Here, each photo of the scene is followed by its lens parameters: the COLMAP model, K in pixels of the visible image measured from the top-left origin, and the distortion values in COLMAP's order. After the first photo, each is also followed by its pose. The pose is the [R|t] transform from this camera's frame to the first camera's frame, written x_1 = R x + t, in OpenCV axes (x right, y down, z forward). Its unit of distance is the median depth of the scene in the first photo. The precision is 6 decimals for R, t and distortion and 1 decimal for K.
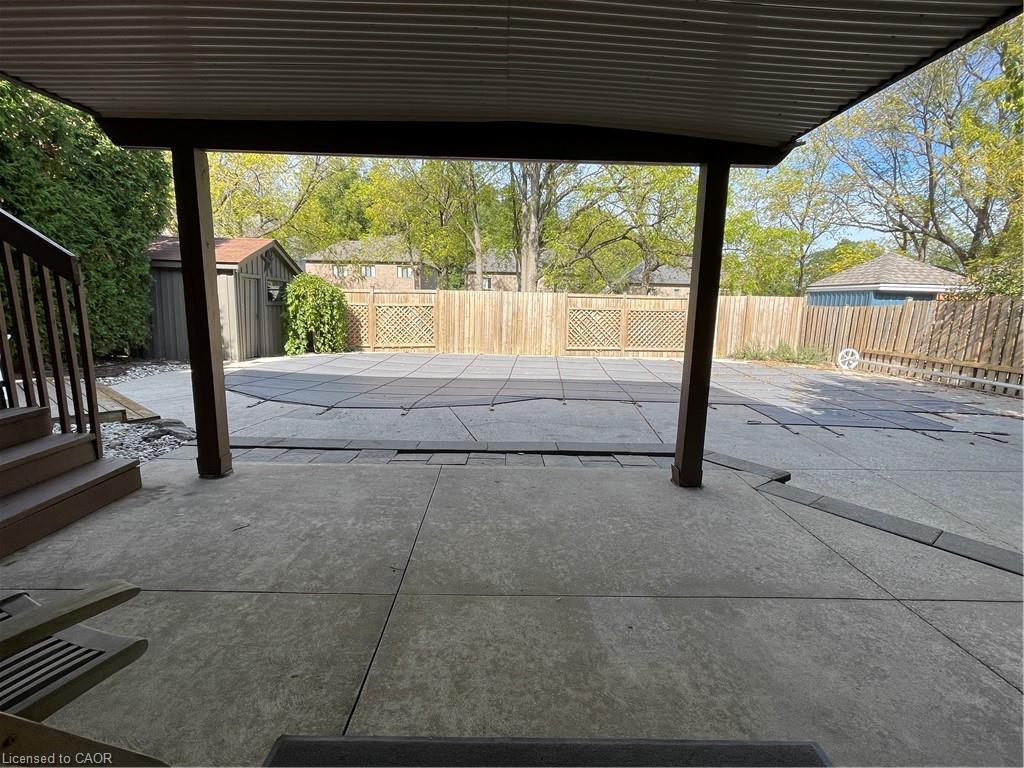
lens RADIAL K [[479.0, 0, 512.0], [0, 479.0, 384.0], [0, 0, 1]] dist [-0.004016, -0.001693]
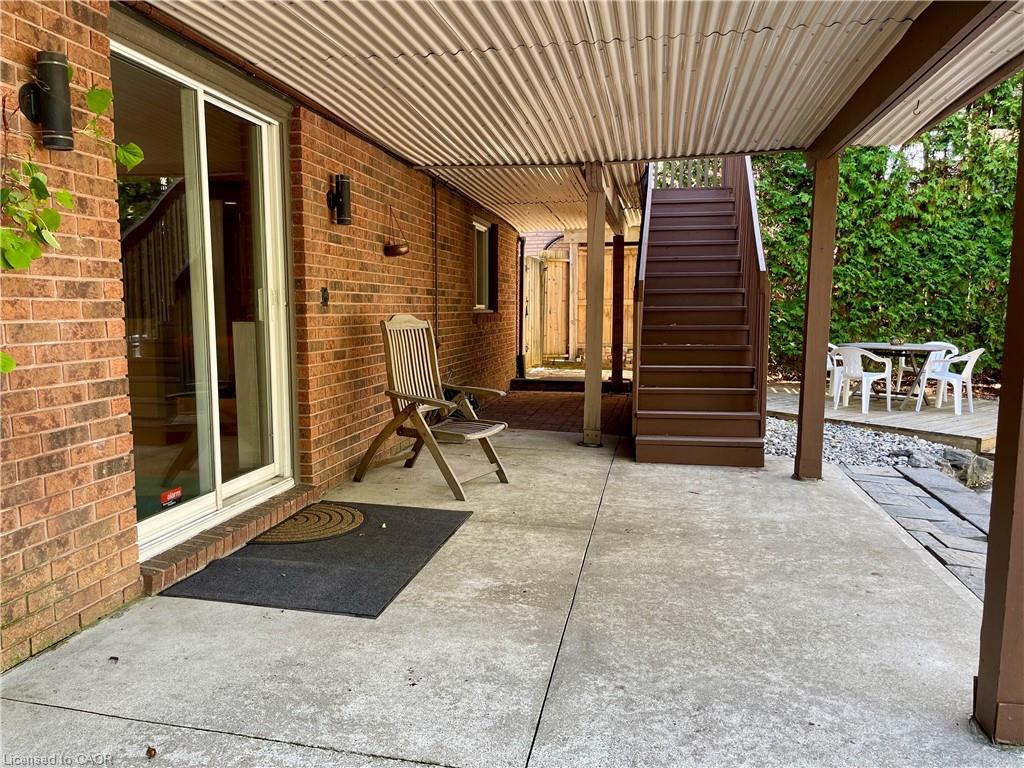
lens RADIAL K [[776.6, 0, 512.0], [0, 776.6, 384.0], [0, 0, 1]] dist [0.002527, 0.000840]
pose [[-0.210389, 0.072088, -0.974956, 1.359283], [-0.172337, 0.978925, 0.109571, -0.096964], [0.962308, 0.191074, -0.193532, 0.860957]]
